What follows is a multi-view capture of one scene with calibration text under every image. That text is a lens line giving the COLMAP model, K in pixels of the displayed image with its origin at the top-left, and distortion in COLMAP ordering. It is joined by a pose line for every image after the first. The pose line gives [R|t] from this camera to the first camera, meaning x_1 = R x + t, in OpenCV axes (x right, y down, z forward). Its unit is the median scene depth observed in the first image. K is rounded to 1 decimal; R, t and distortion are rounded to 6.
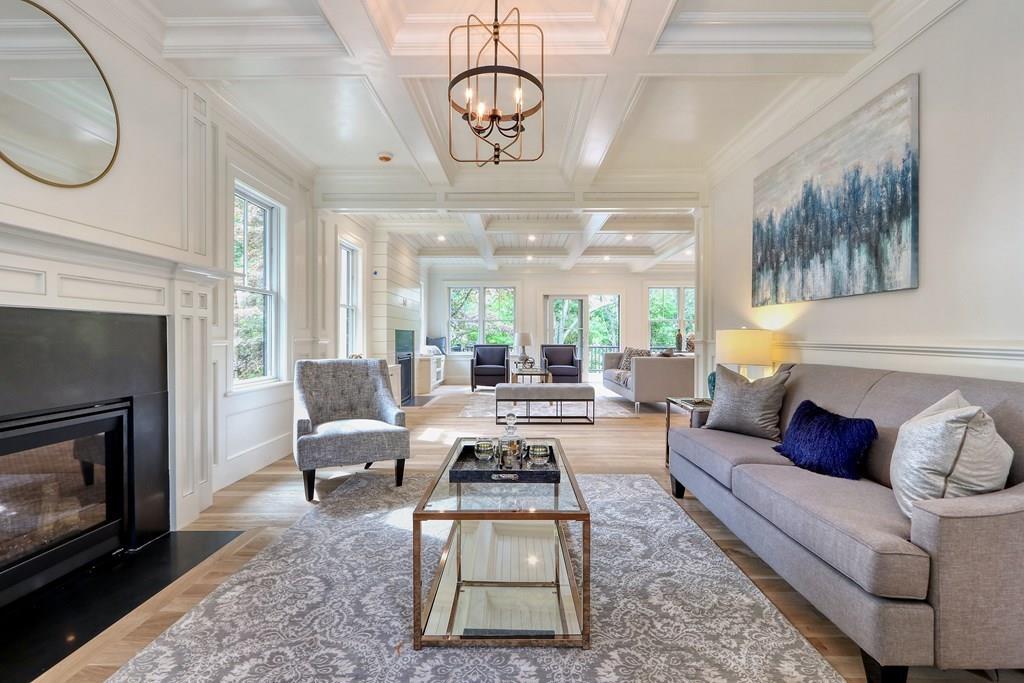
lens RADIAL K [[474.4, 0, 512.0], [0, 474.4, 341.5], [0, 0, 1]] dist [-0.002608, -0.001077]
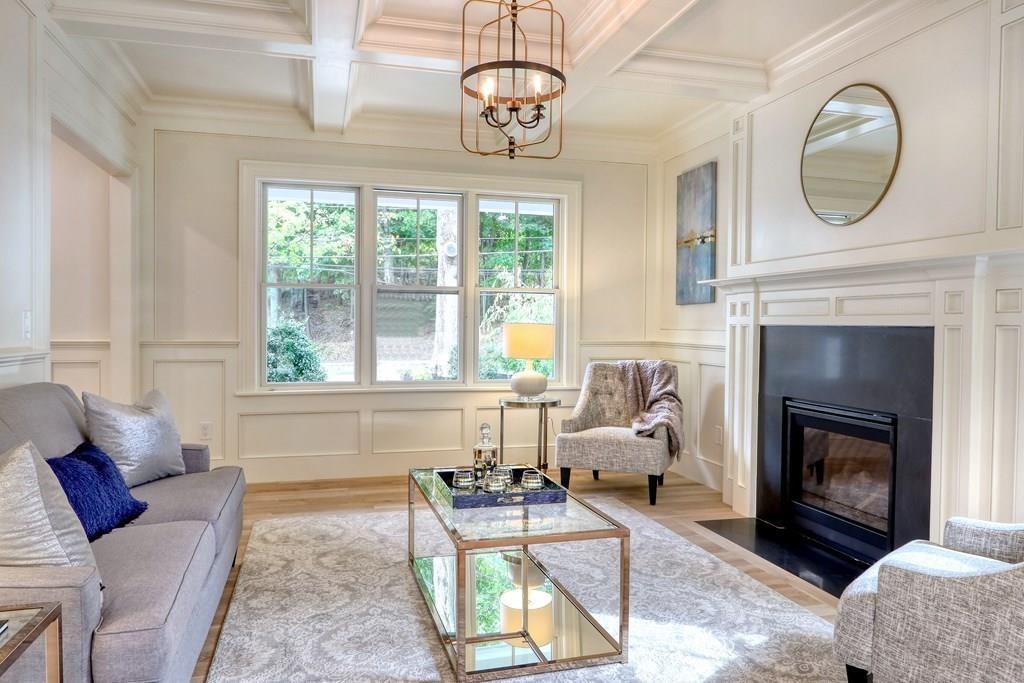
lens RADIAL K [[704.3, 0, 512.0], [0, 704.3, 341.5], [0, 0, 1]] dist [-0.000865, -0.000231]
pose [[-0.960274, -0.002879, -0.279044, 0.233801], [-0.012860, 0.999341, 0.033947, -0.048931], [0.278763, 0.036187, -0.959678, 1.577286]]
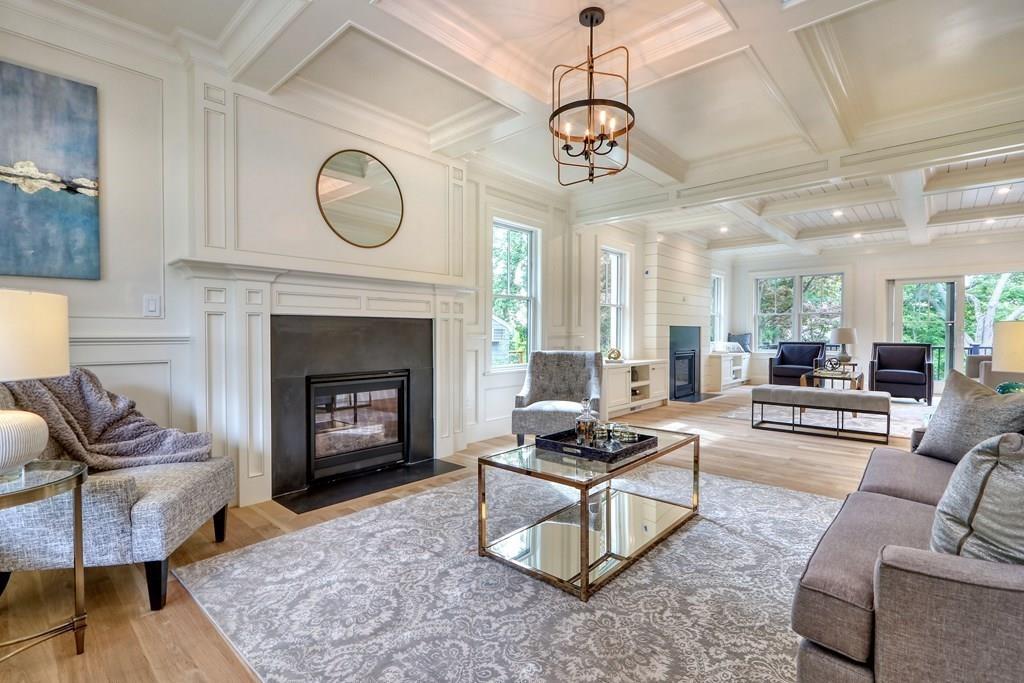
lens RADIAL K [[474.4, 0, 512.0], [0, 474.4, 341.5], [0, 0, 1]] dist [-0.002608, -0.001077]
pose [[0.750245, 0.012479, -0.661042, 0.401048], [-0.007410, 0.999918, 0.010467, 0.001617], [0.661118, -0.002955, 0.750276, 0.007887]]
